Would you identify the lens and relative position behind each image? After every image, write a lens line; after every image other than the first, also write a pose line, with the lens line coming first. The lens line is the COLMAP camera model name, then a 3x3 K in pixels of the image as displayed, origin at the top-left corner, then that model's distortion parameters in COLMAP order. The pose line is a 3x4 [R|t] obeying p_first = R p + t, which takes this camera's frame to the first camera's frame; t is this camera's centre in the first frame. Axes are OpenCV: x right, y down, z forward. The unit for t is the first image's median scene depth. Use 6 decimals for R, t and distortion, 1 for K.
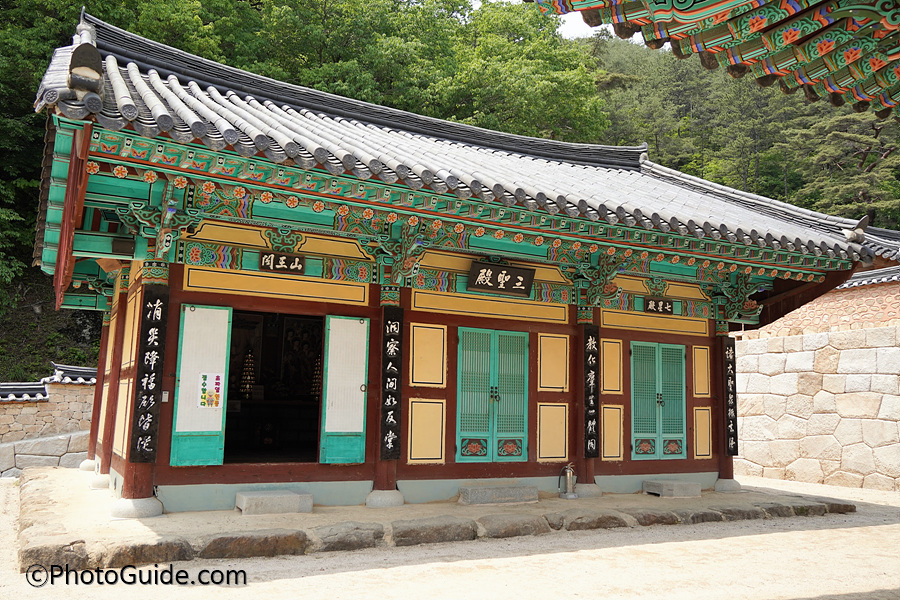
lens RADIAL K [[773.9, 0, 473.5], [0, 773.9, 289.6], [0, 0, 1]] dist [-0.002318, 0.004195]
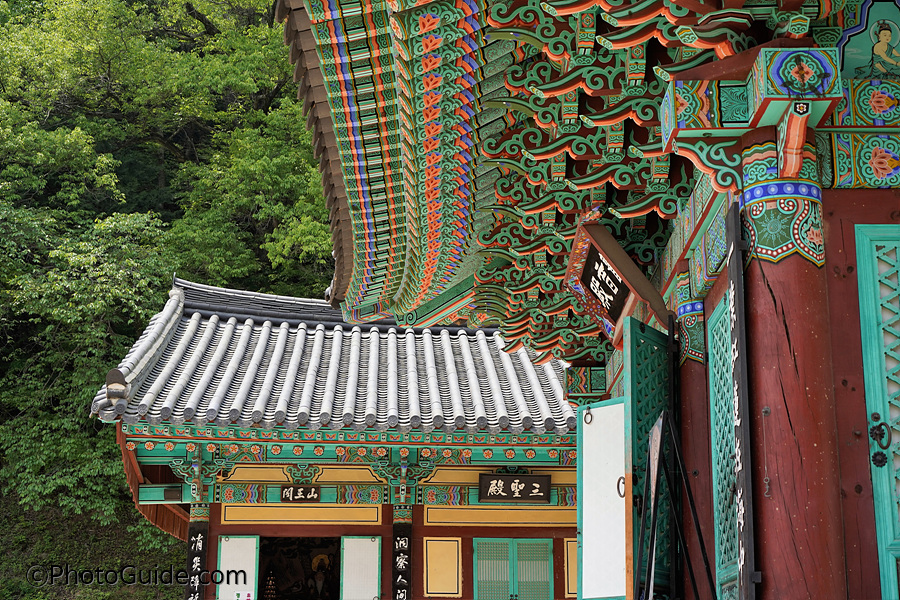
lens RADIAL K [[1354.3, 0, 450.0], [0, 1354.3, 300.0], [0, 0, 1]] dist [0.013041, 0.030005]
pose [[0.907200, -0.131885, -0.399492, 0.777755], [0.083911, 0.987236, -0.135367, -0.026104], [0.412246, 0.089283, 0.906687, -0.756389]]
